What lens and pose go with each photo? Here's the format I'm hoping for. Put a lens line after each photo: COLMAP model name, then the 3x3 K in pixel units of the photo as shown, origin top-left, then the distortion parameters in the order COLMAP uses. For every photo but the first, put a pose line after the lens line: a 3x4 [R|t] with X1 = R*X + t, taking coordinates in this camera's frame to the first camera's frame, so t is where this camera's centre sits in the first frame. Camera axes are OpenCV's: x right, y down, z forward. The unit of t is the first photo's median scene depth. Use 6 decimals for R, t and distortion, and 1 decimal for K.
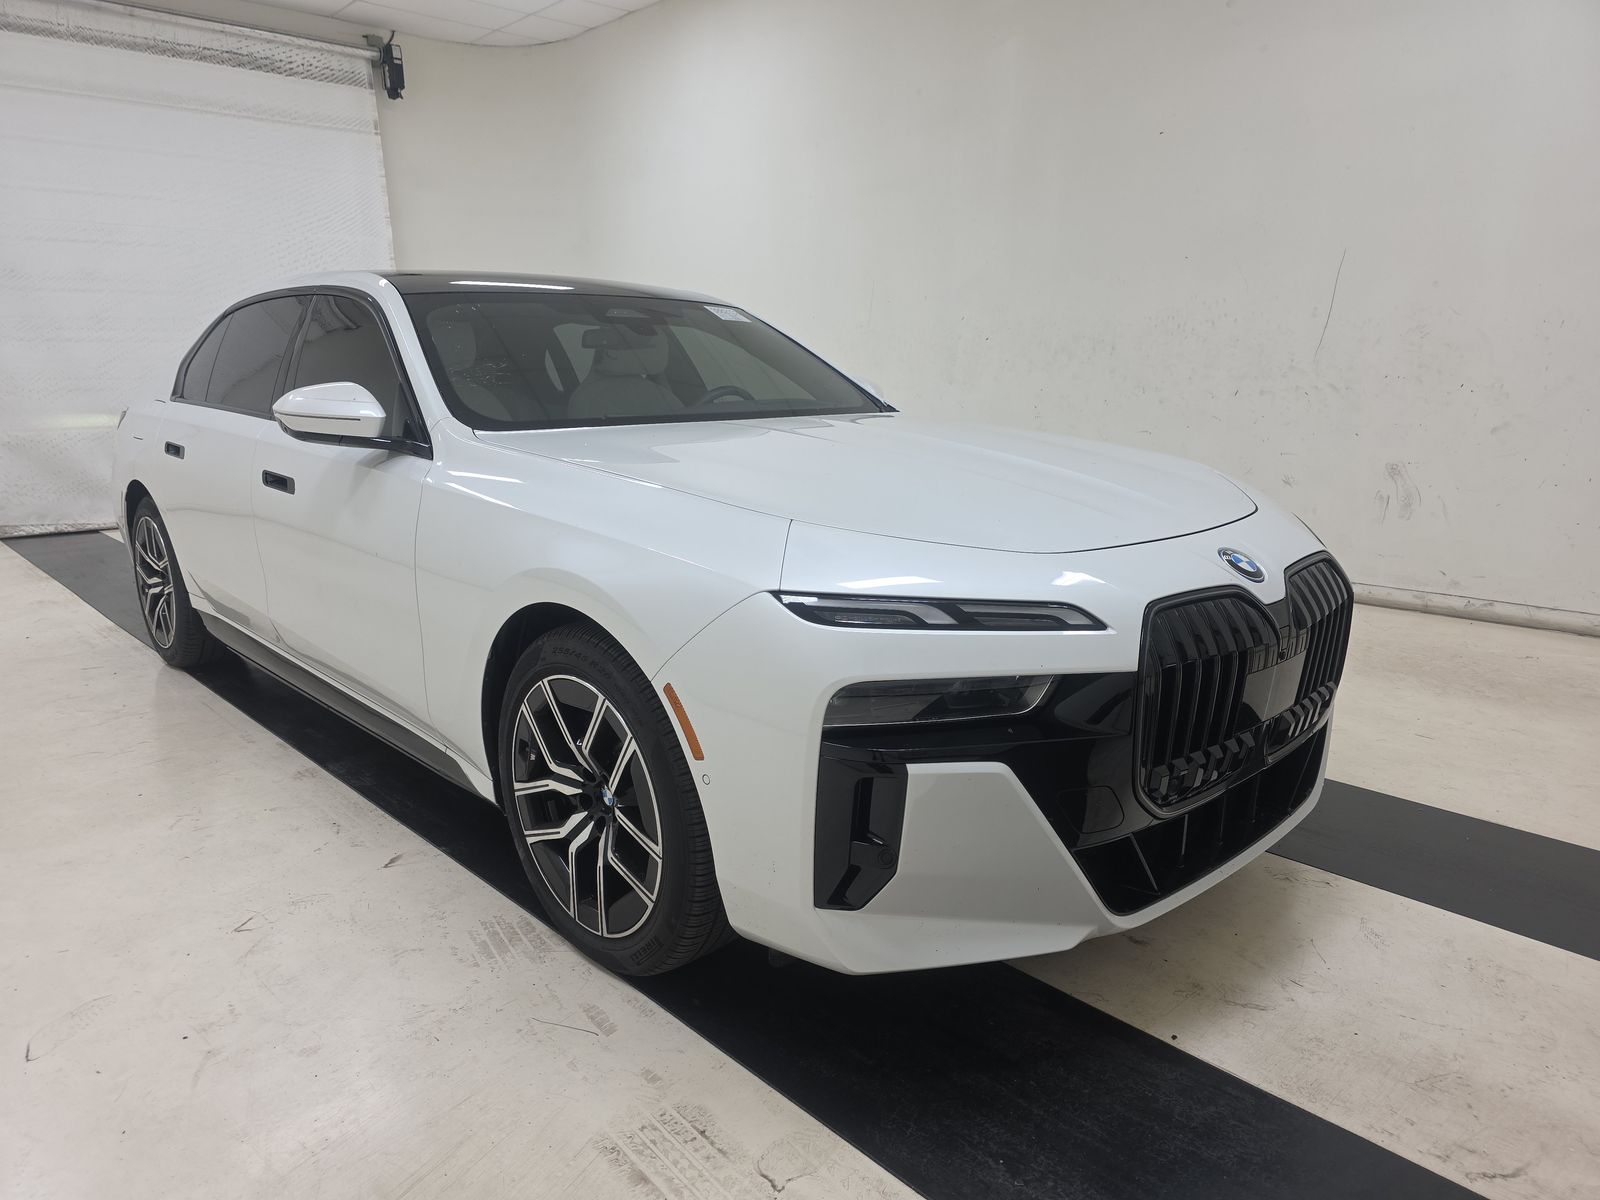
lens RADIAL K [[1098.4, 0, 799.9], [0, 1098.4, 607.5], [0, 0, 1]] dist [0.034526, -0.030392]
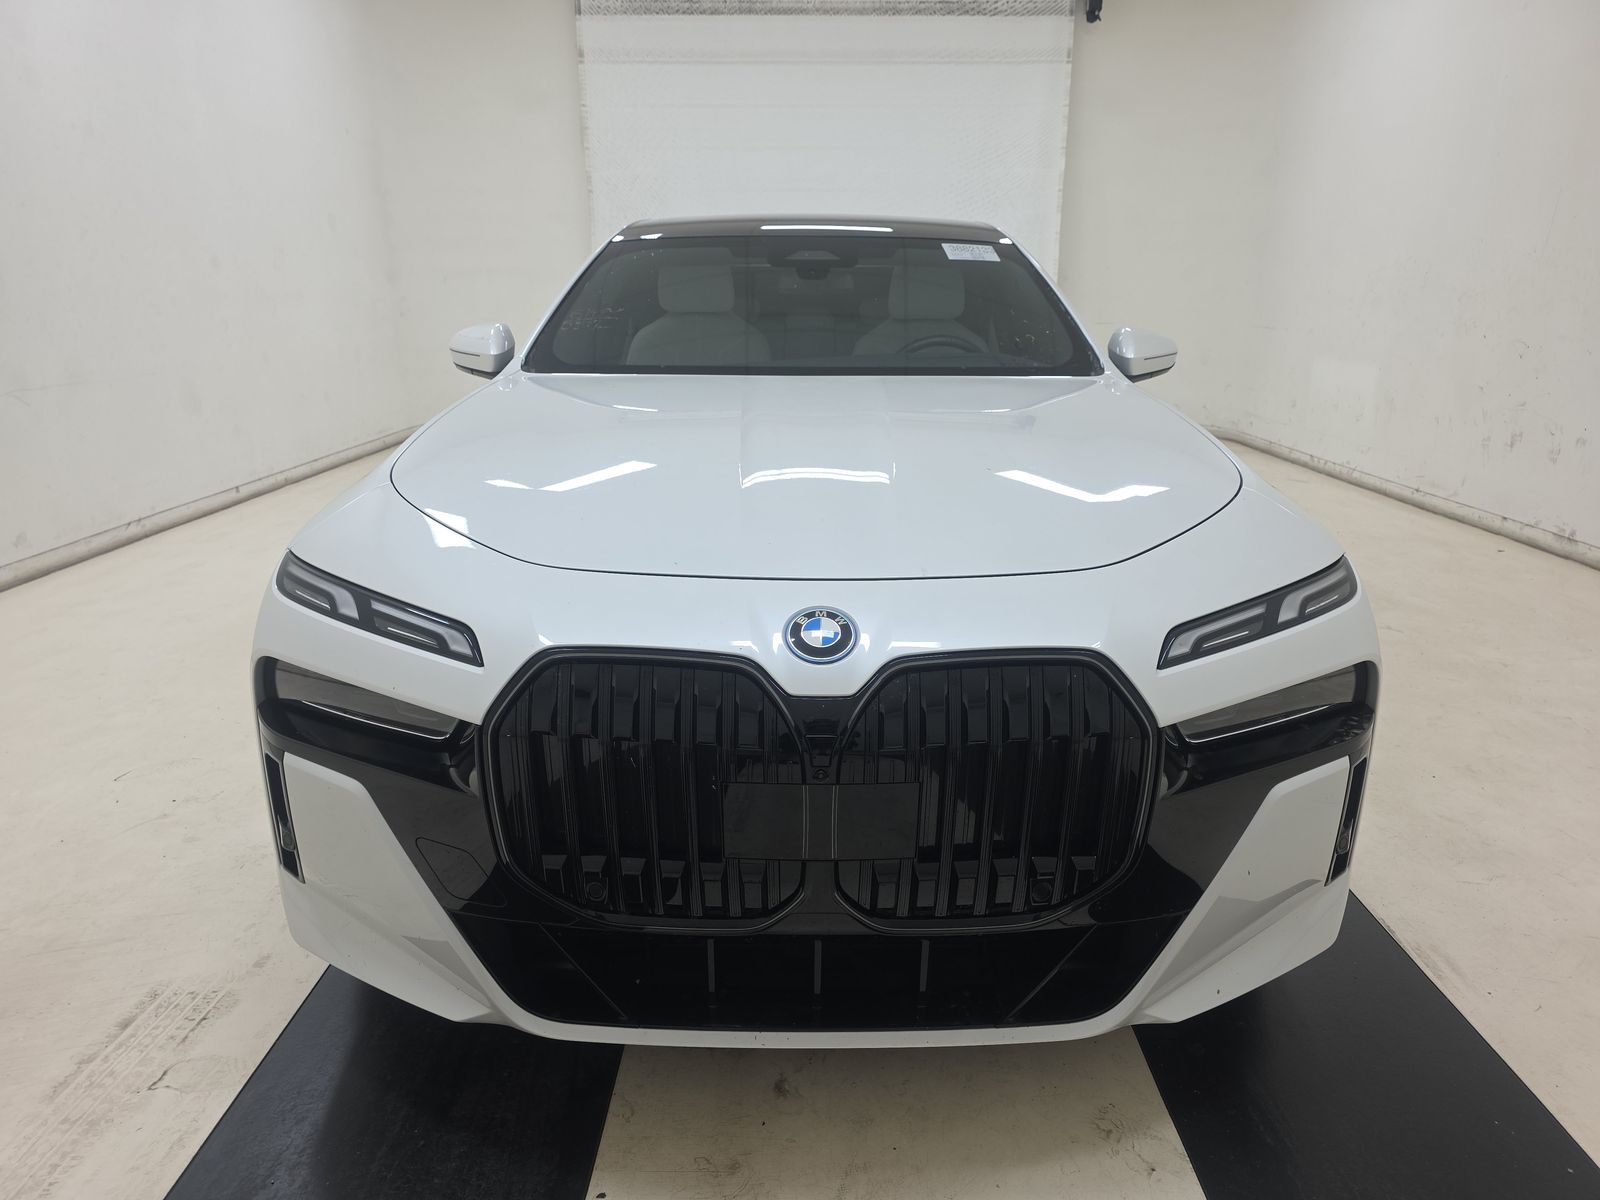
lens RADIAL K [[1098.4, 0, 798.0], [0, 1098.4, 603.4], [0, 0, 1]] dist [0.034526, -0.030392]
pose [[0.723889, 0.198564, -0.660724, 0.211817], [-0.159382, 0.979913, 0.119868, -0.034775], [0.671254, 0.018537, 0.740996, 0.120013]]
